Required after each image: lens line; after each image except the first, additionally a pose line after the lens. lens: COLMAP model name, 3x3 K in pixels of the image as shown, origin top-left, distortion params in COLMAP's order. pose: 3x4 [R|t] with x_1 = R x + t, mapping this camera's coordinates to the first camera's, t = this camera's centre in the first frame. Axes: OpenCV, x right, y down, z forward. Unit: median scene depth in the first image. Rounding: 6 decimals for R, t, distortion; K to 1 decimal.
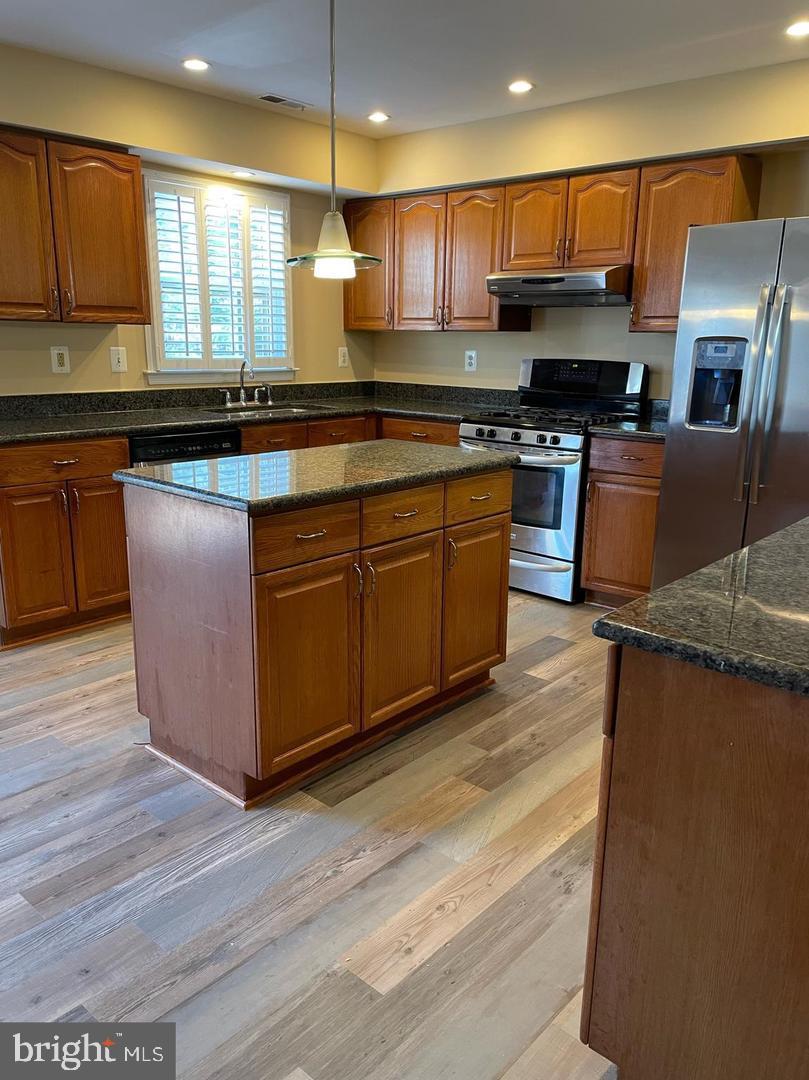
lens RADIAL K [[822.1, 0, 398.9], [0, 822.1, 540.9], [0, 0, 1]] dist [0.081695, -0.102518]
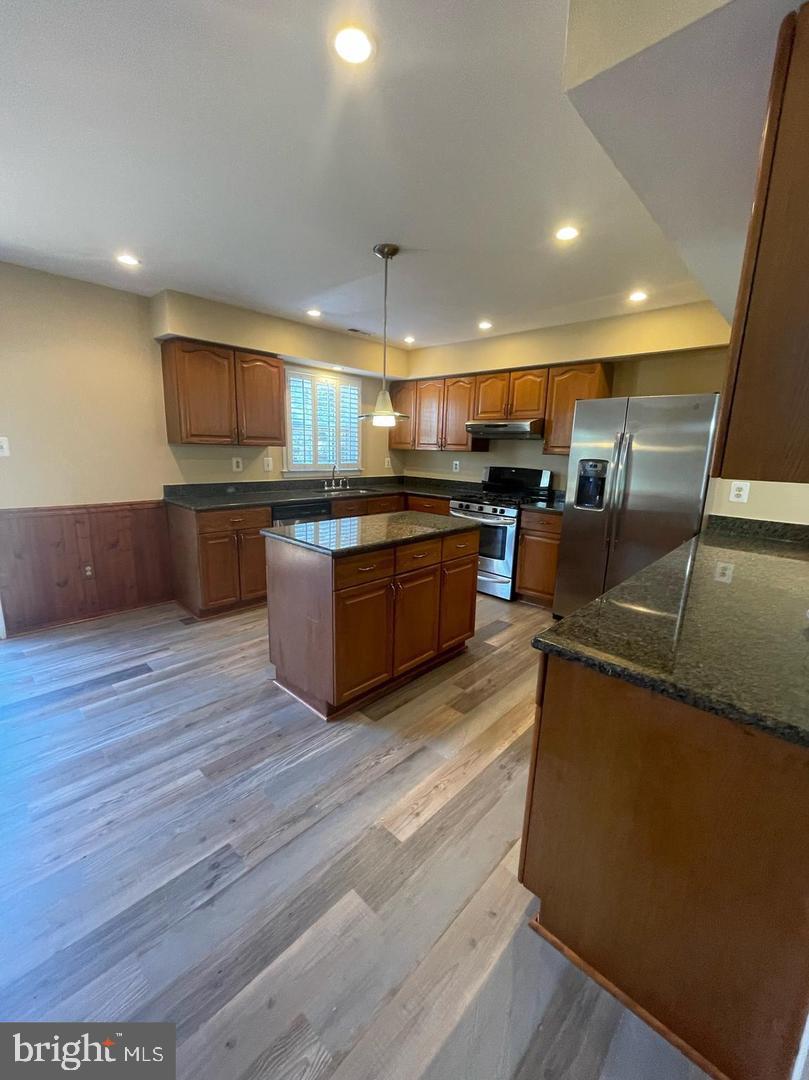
lens RADIAL K [[436.8, 0, 406.5], [0, 436.8, 536.2], [0, 0, 1]] dist [-0.007687, 0.001559]
pose [[0.999590, 0.019332, -0.021141, -0.001788], [-0.020212, 0.998904, -0.042222, -0.025717], [0.020301, 0.042631, 0.998885, 0.036353]]
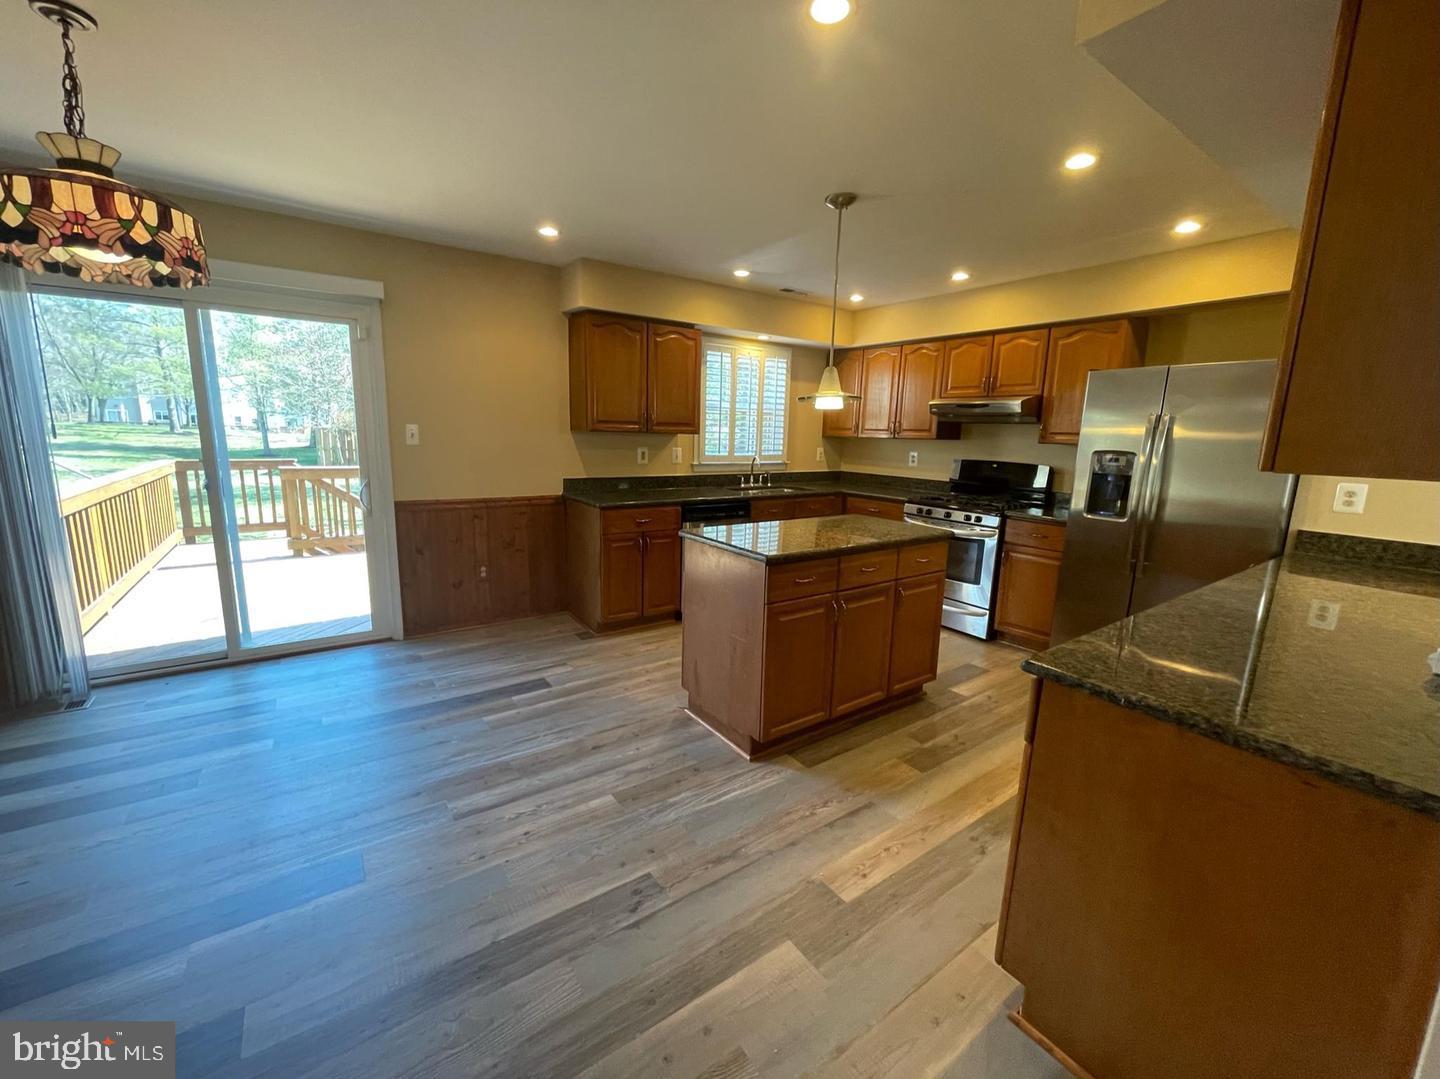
lens RADIAL K [[582.4, 0, 711.3], [0, 582.4, 535.7], [0, 0, 1]] dist [-0.007687, 0.001559]
pose [[0.972876, 0.051438, -0.225534, -0.026316], [-0.066930, 0.995855, -0.061585, -0.007051], [0.221431, 0.075010, 0.972287, -0.040935]]
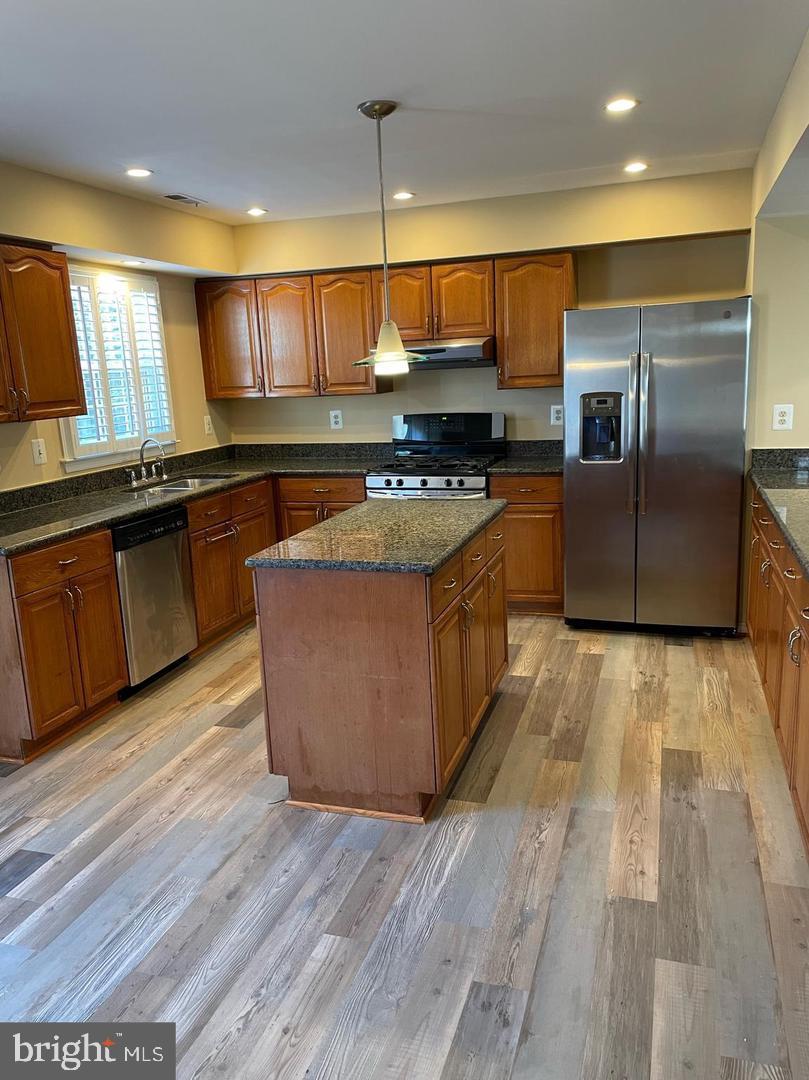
lens RADIAL K [[822.1, 0, 400.4], [0, 822.1, 542.9], [0, 0, 1]] dist [0.081695, -0.102518]
pose [[0.913073, -0.141205, 0.382570, -0.420378], [0.156121, 0.987705, -0.008052, -0.046391], [-0.376729, 0.067080, 0.923892, -0.073126]]
